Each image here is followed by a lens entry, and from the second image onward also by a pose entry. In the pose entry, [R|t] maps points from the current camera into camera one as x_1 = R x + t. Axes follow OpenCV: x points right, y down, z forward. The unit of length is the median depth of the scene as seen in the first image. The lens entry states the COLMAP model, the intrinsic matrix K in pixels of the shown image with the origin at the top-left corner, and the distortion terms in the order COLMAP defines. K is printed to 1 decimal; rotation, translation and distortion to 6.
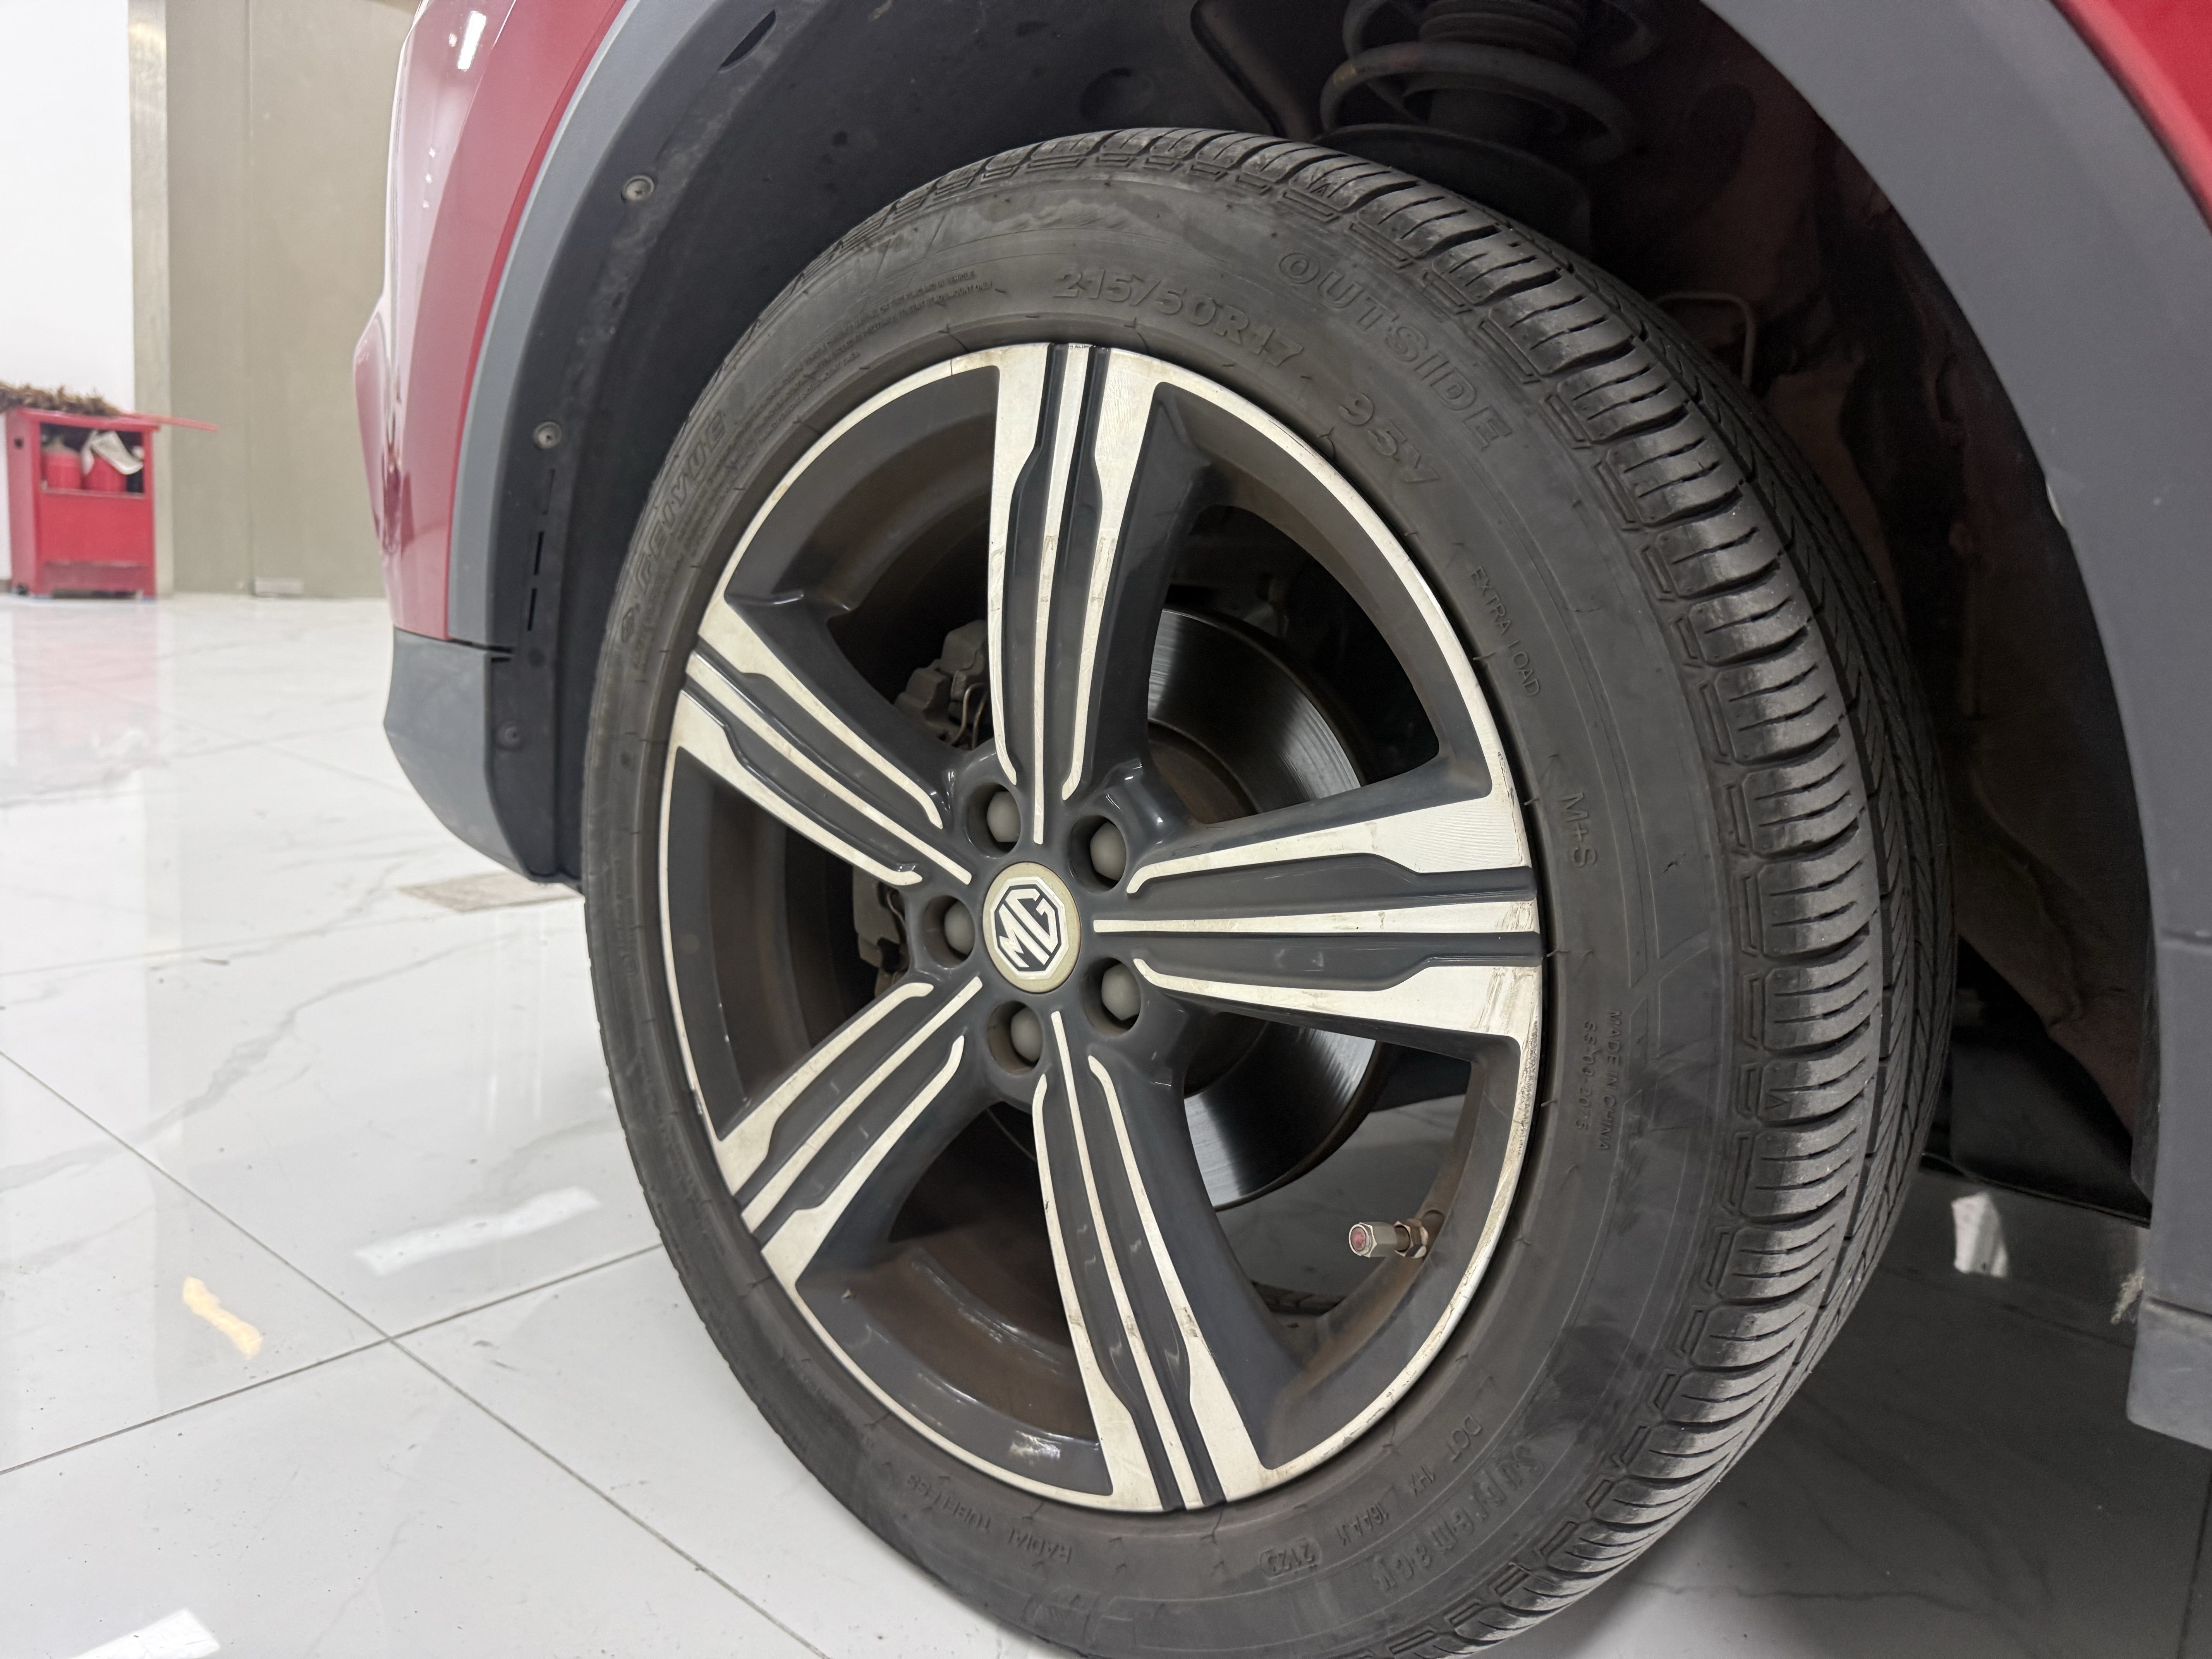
lens RADIAL K [[1543.2, 0, 1102.0], [0, 1543.2, 843.6], [0, 0, 1]] dist [0.123297, -0.189779]
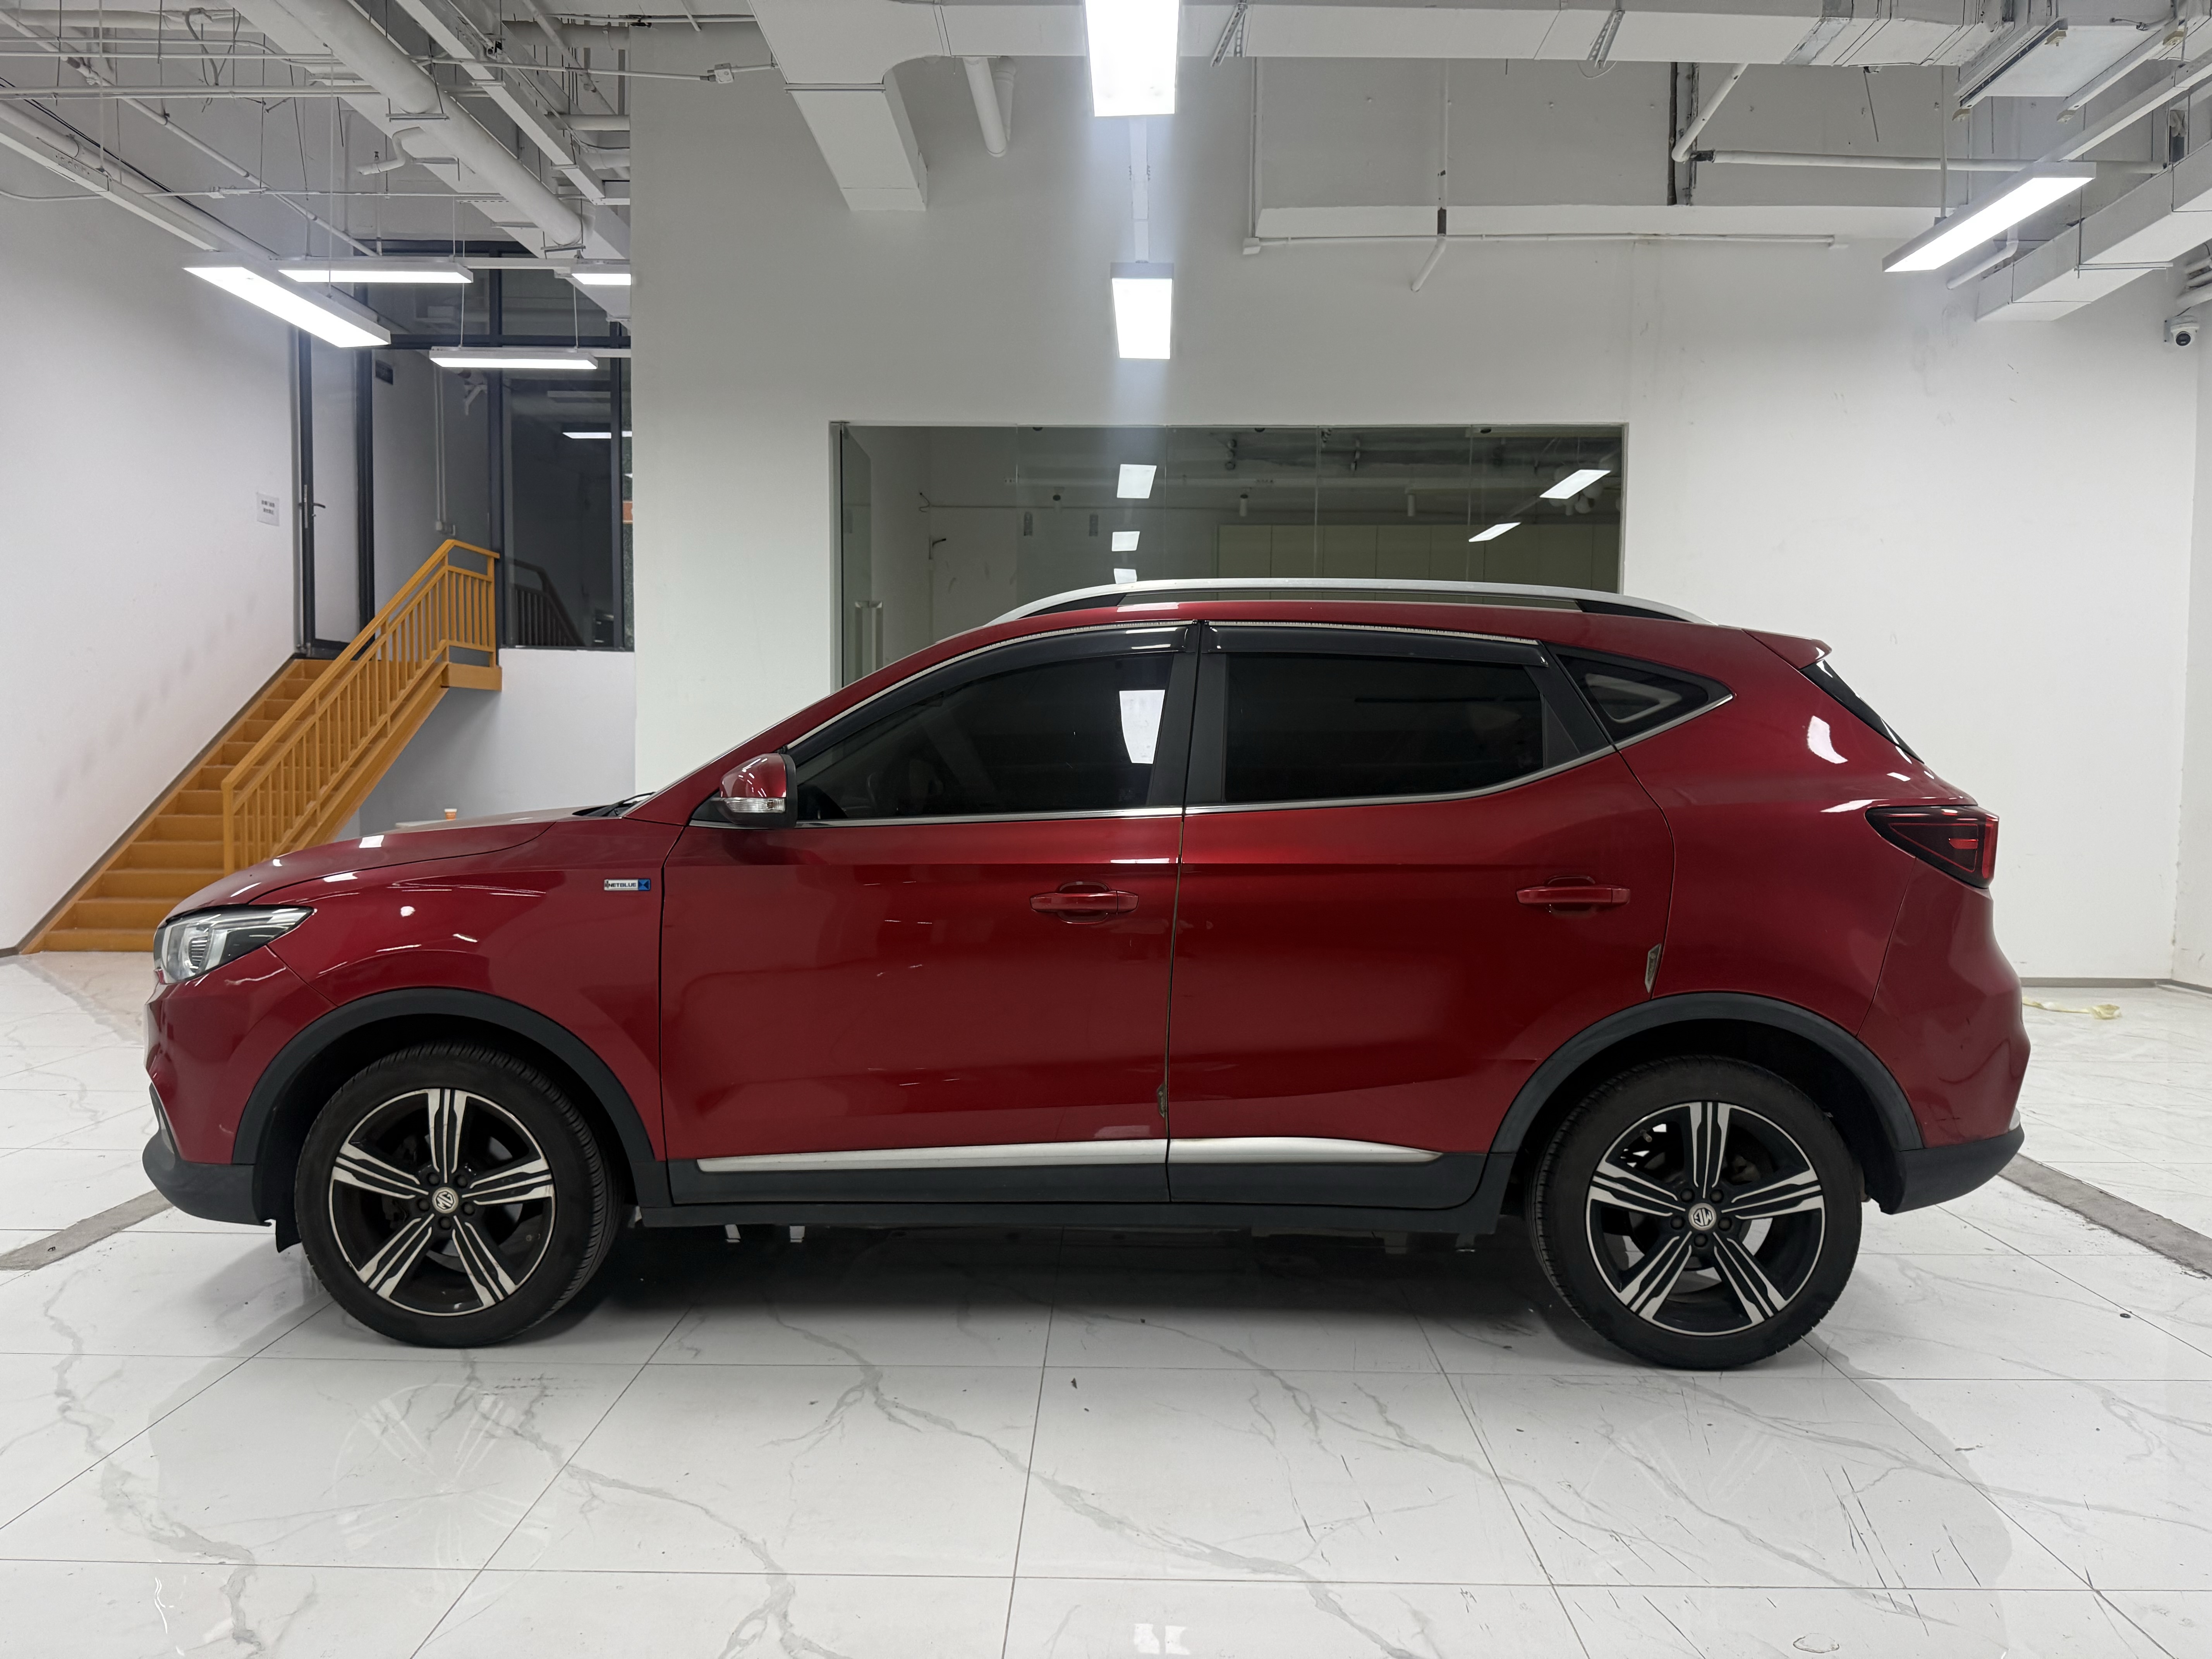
lens RADIAL K [[1543.2, 0, 1102.0], [0, 1543.2, 843.6], [0, 0, 1]] dist [0.123297, -0.189779]
pose [[0.802129, -0.117287, 0.585520, -1.131950], [0.173450, 0.984009, -0.040507, -0.482463], [-0.571406, 0.134050, 0.809646, -4.250032]]
